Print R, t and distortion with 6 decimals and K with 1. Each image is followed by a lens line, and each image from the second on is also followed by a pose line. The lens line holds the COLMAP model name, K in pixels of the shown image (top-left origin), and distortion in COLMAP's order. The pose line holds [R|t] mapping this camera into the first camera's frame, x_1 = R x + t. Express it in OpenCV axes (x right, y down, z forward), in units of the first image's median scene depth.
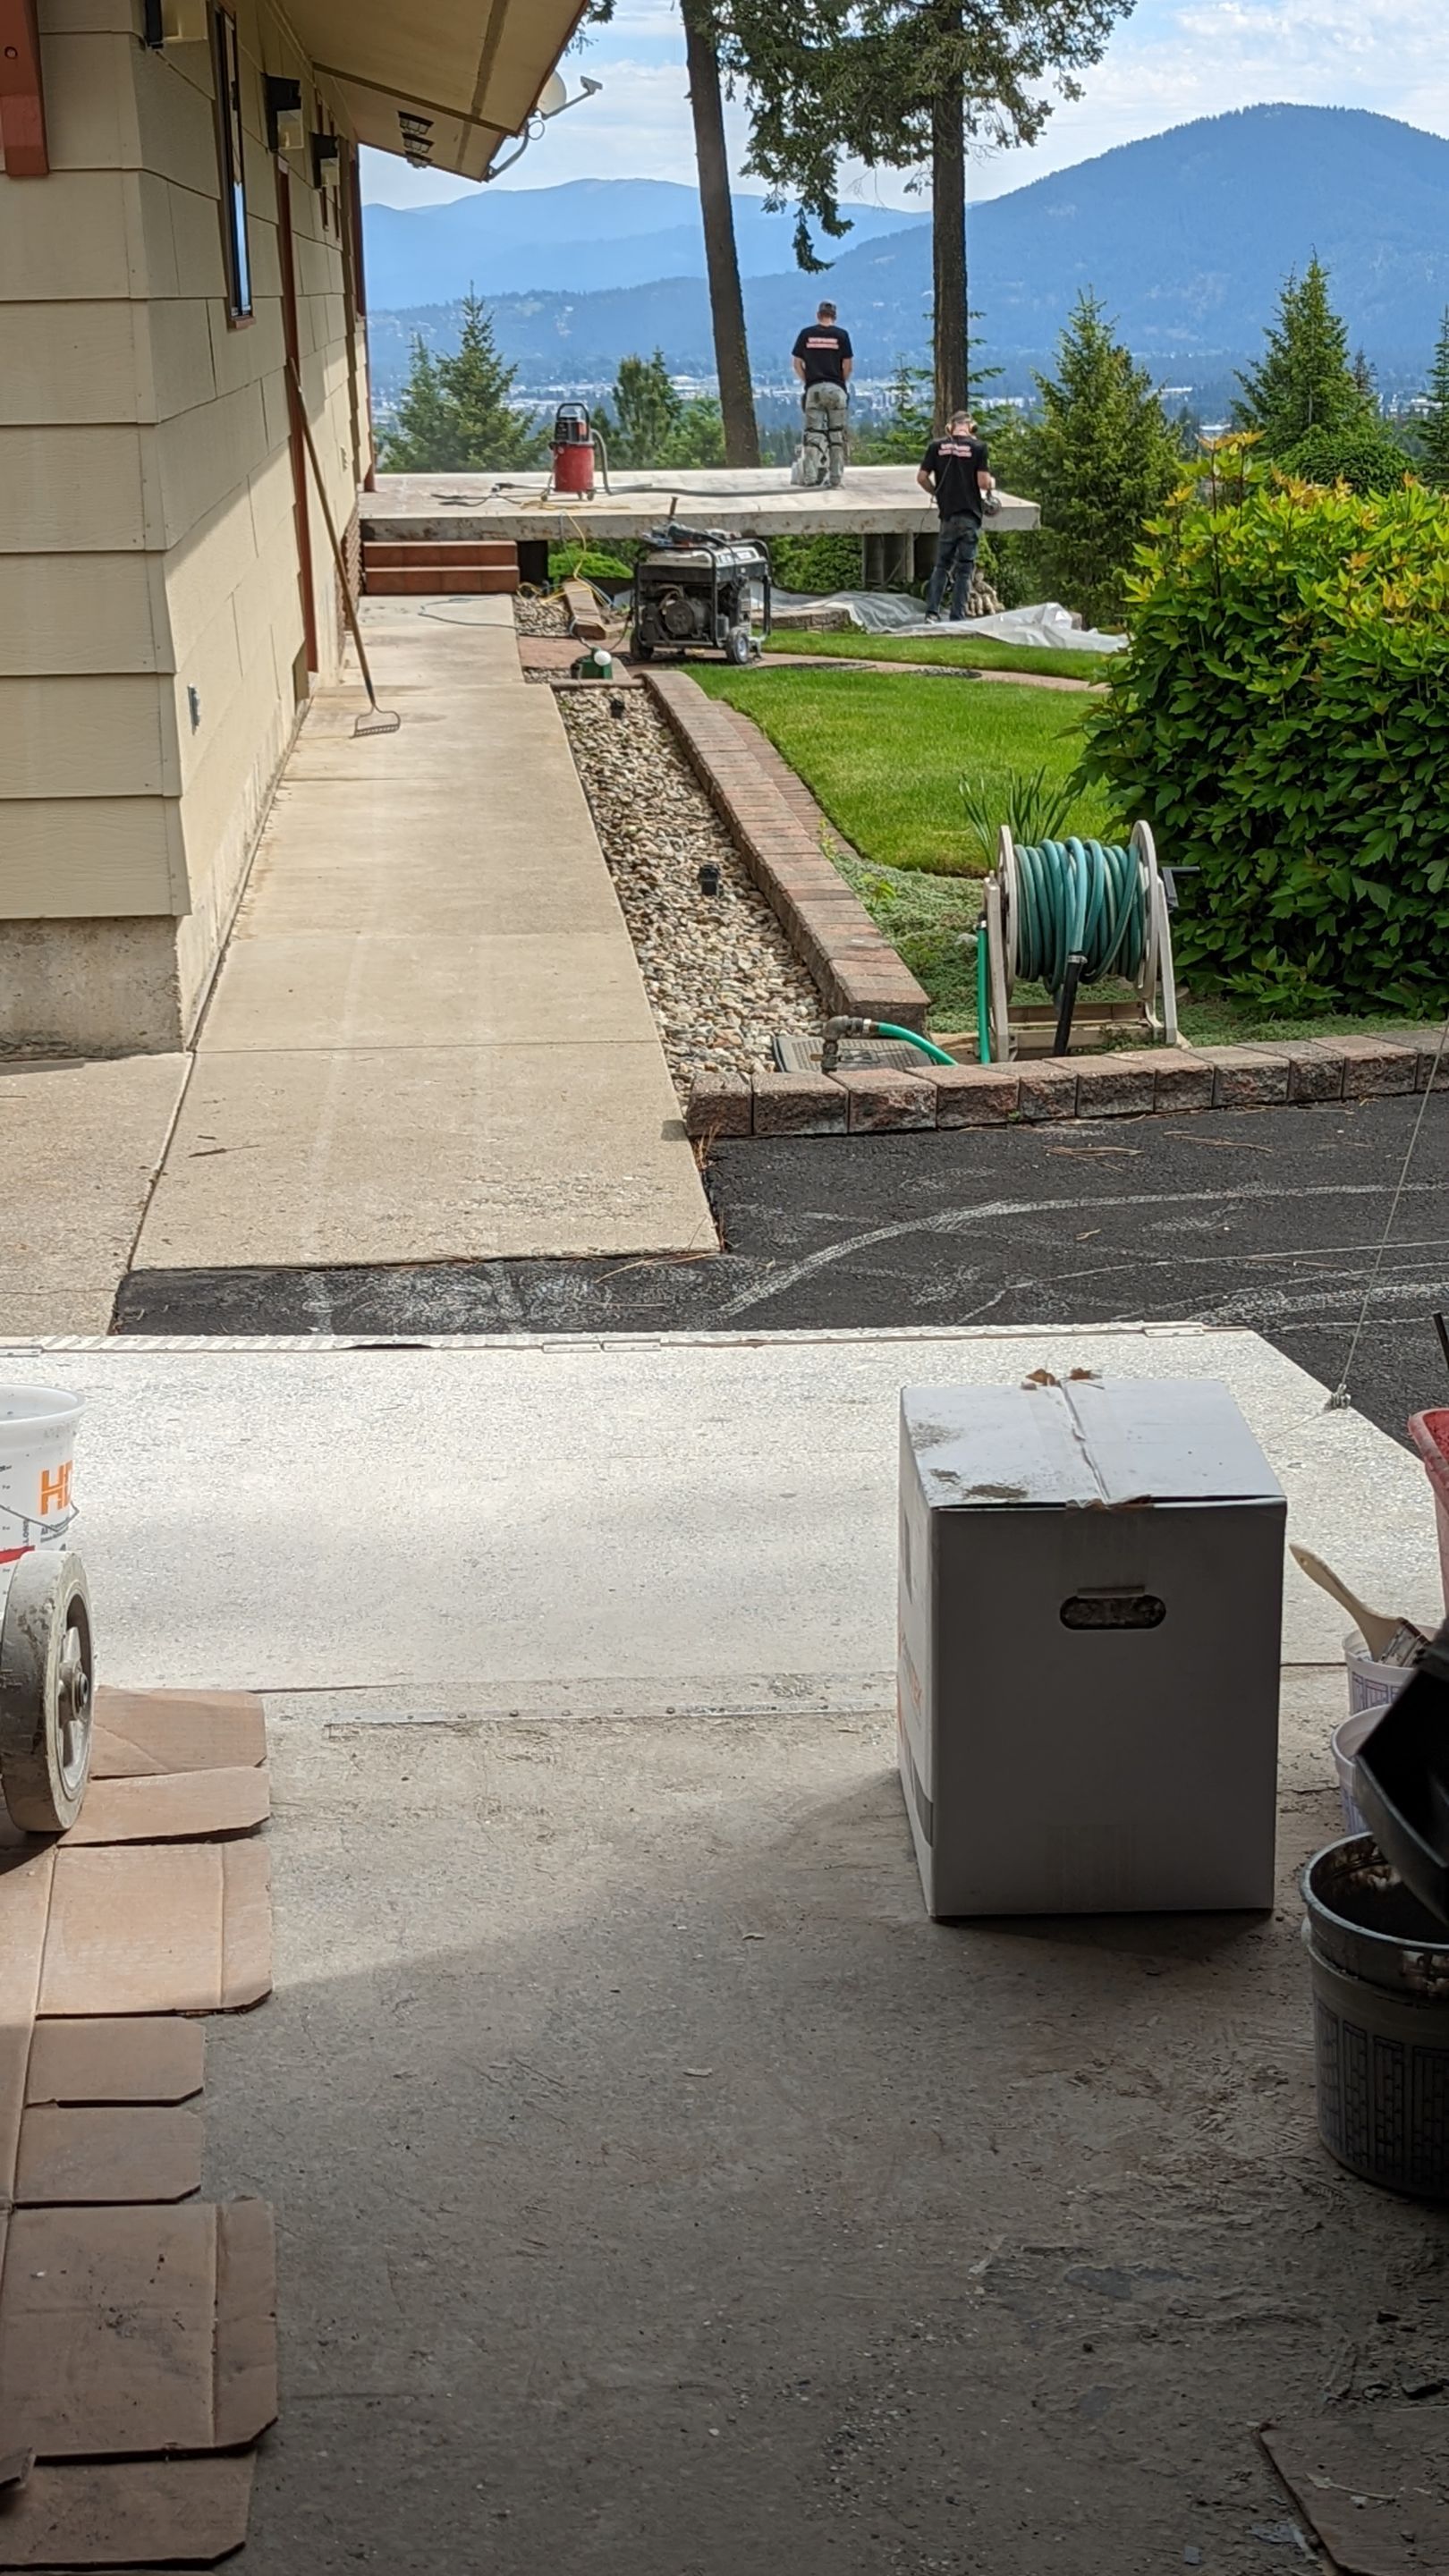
lens RADIAL K [[3595.4, 0, 769.5], [0, 3595.4, 1293.7], [0, 0, 1]] dist [0.050986, 0.011284]
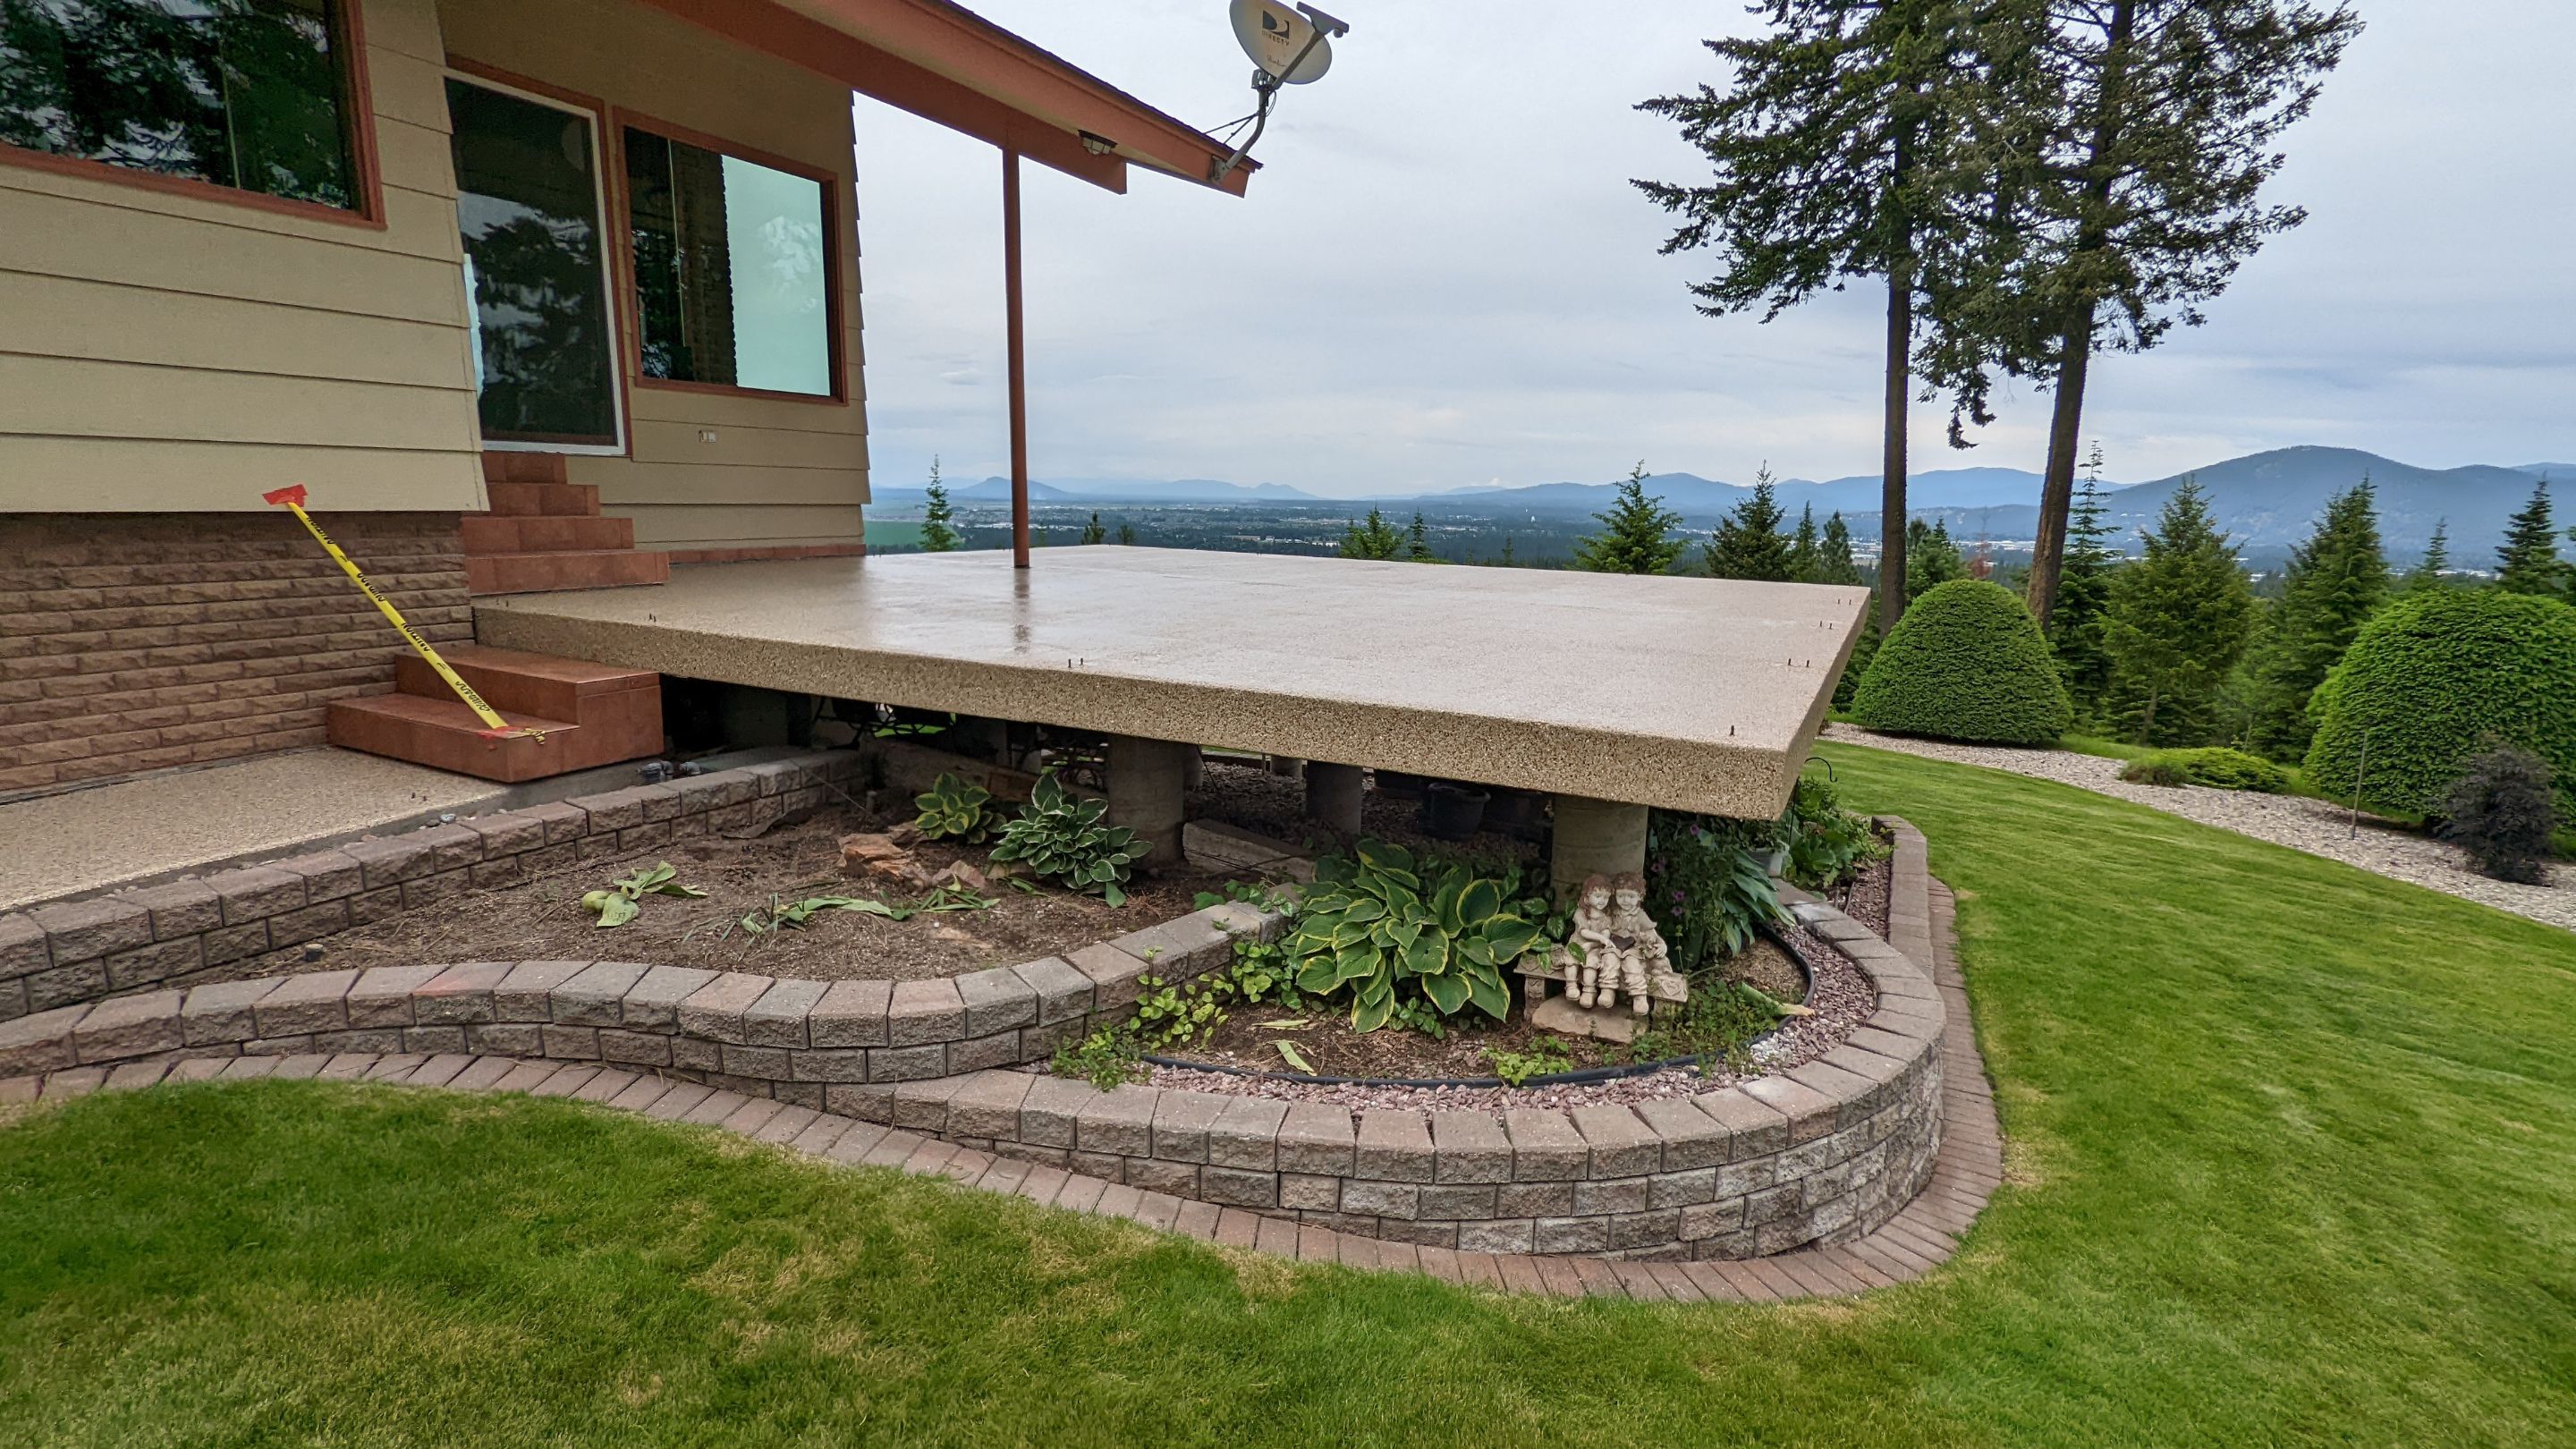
lens RADIAL K [[1224.9, 0, 1327.0], [0, 1224.9, 722.2], [0, 0, 1]] dist [0.001205, 0.001823]
pose [[0.862747, 0.131893, -0.488132, 0.049587], [-0.174451, 0.983747, -0.042526, -0.113596], [0.474589, 0.121844, 0.871733, 0.482219]]
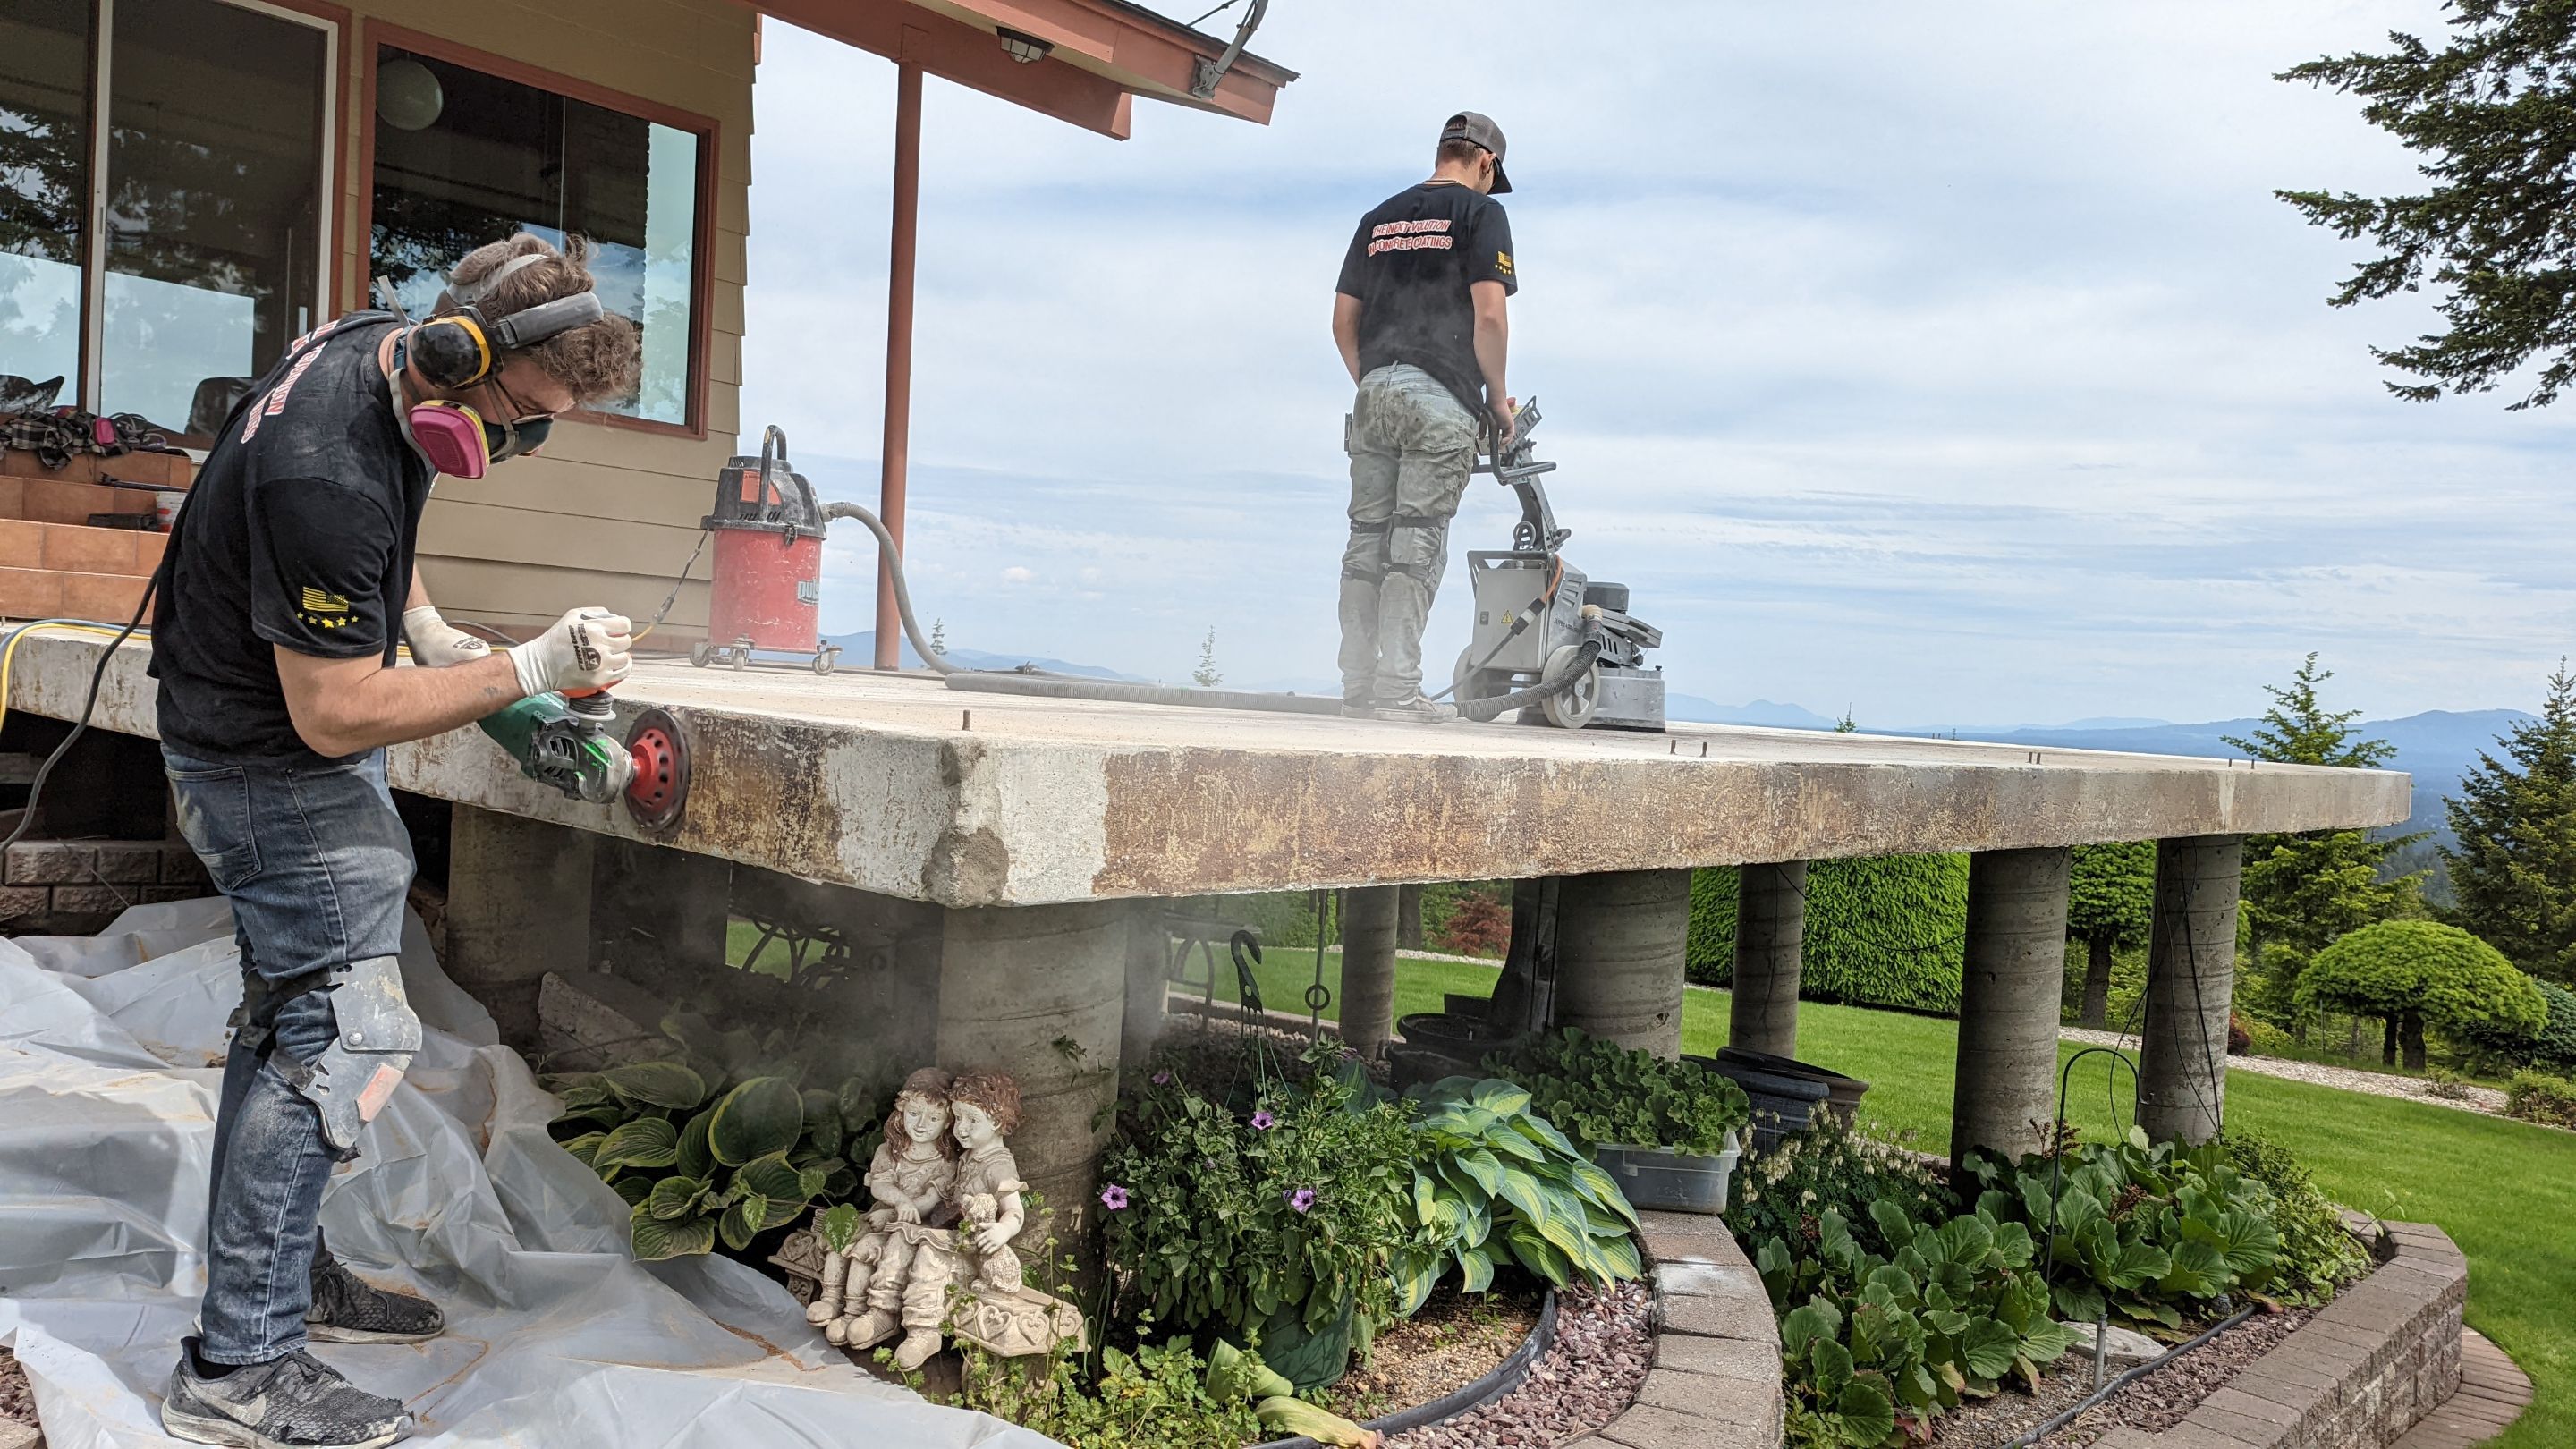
lens RADIAL K [[1828.2, 0, 1295.7], [0, 1828.2, 743.0], [0, 0, 1]] dist [0.072318, -0.076583]
pose [[0.671958, 0.079177, -0.736345, 0.072652], [-0.265852, 0.953787, -0.140048, -0.114866], [0.691227, 0.289865, 0.661954, 0.520837]]
